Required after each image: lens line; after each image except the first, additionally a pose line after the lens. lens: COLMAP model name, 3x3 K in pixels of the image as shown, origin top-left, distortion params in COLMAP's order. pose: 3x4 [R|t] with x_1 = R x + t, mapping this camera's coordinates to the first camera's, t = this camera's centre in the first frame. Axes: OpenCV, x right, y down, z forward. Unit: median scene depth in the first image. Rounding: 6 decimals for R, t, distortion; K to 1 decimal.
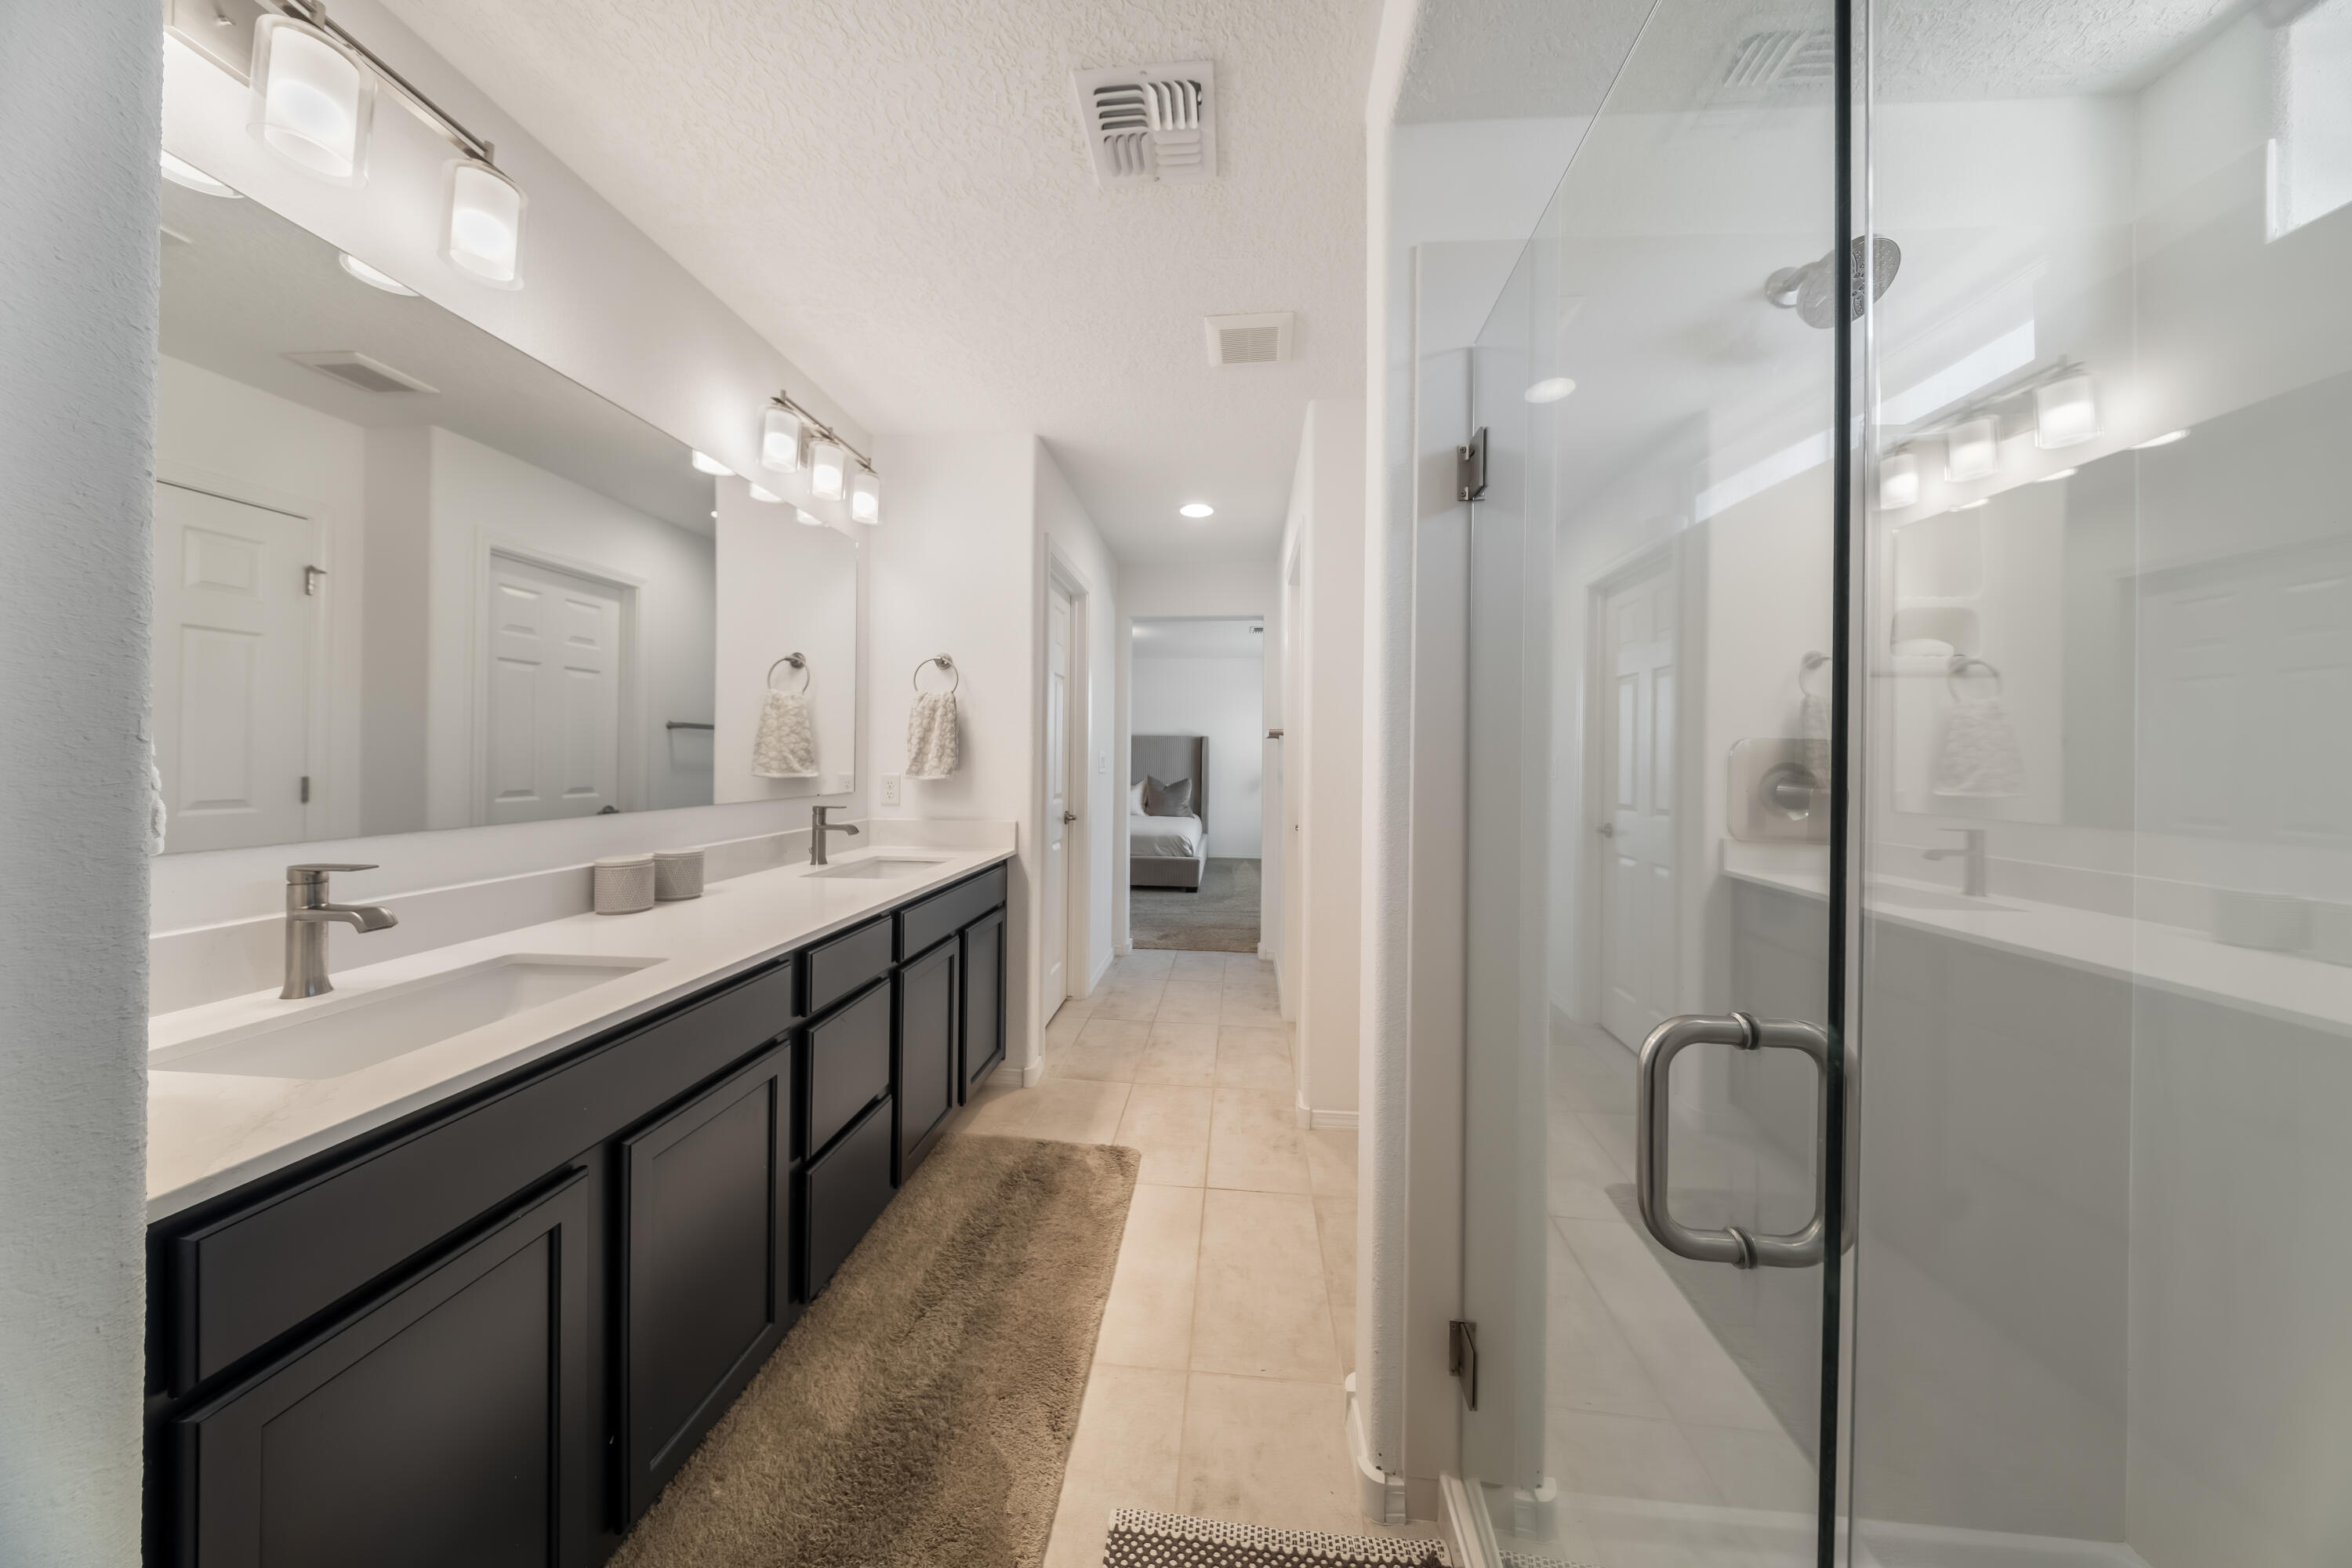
lens RADIAL K [[695.2, 0, 1183.8], [0, 695.2, 737.7], [0, 0, 1]] dist [-0.000173, -0.000003]
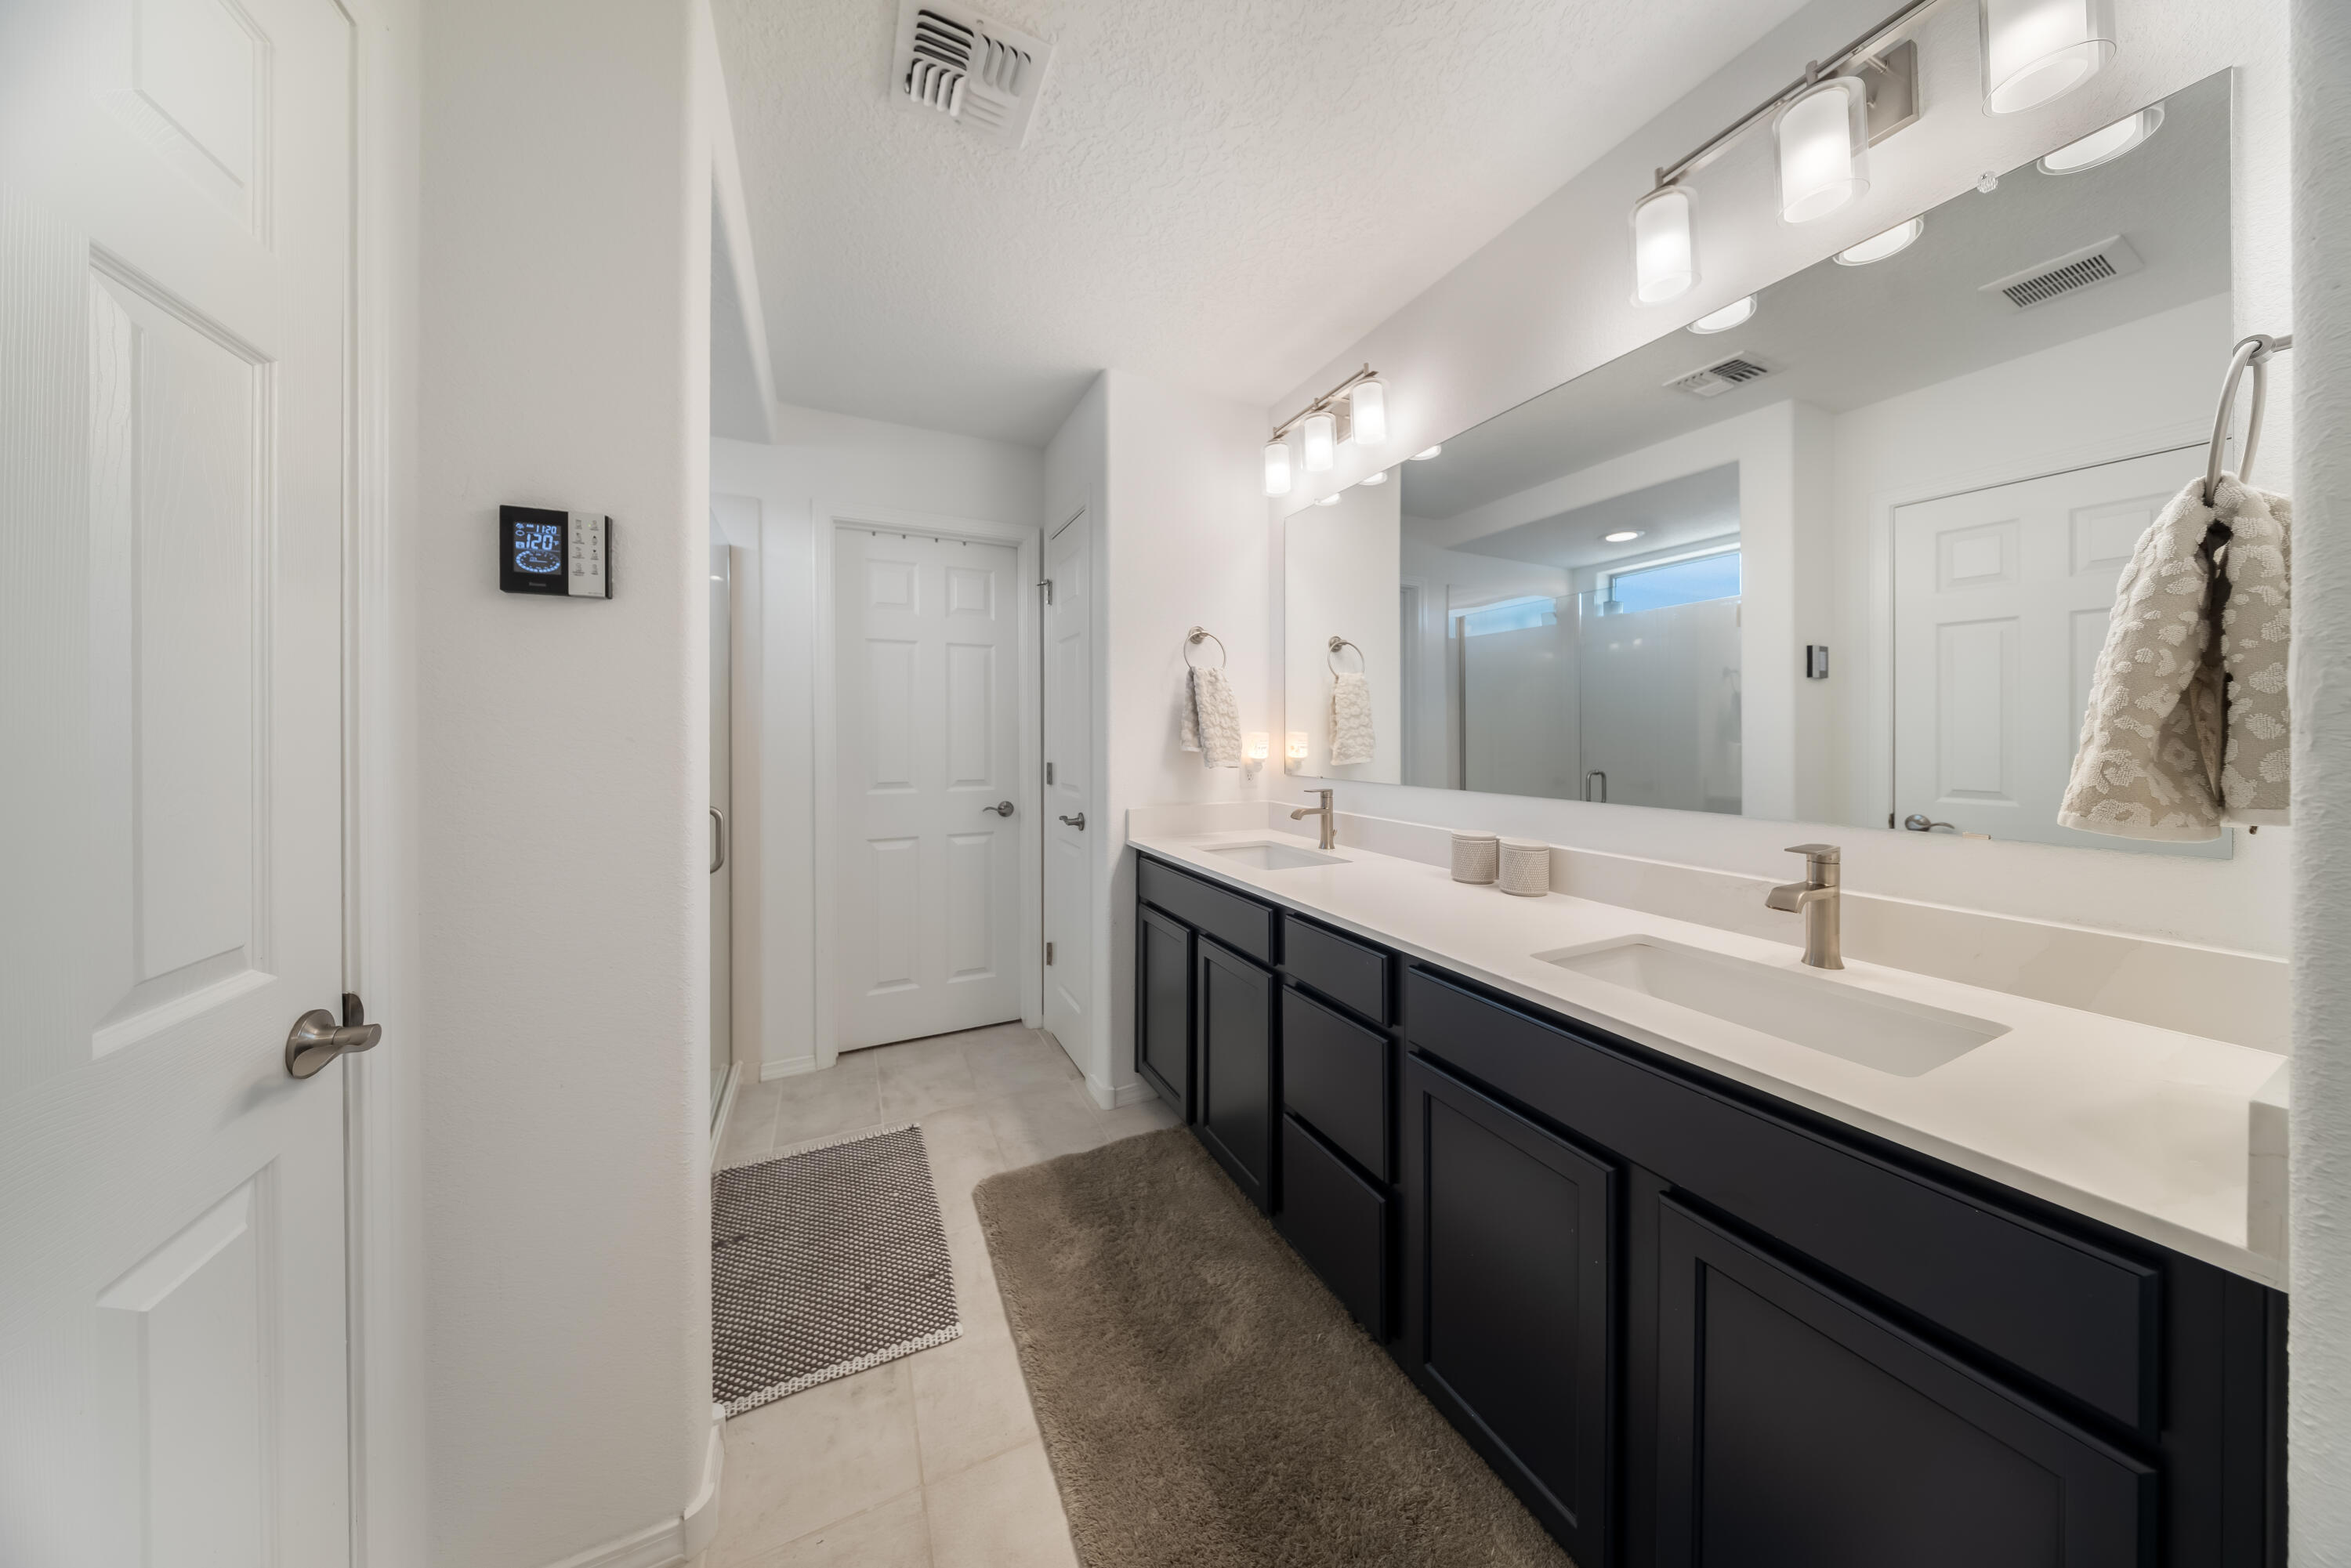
lens RADIAL K [[694.9, 0, 1183.3], [0, 694.9, 737.7], [0, 0, 1]] dist [-0.000173, -0.000003]
pose [[-0.855186, -0.011407, -0.518196, 0.177678], [0.002576, 0.999652, -0.026257, 0.056719], [0.518315, -0.023790, -0.854859, 1.879568]]
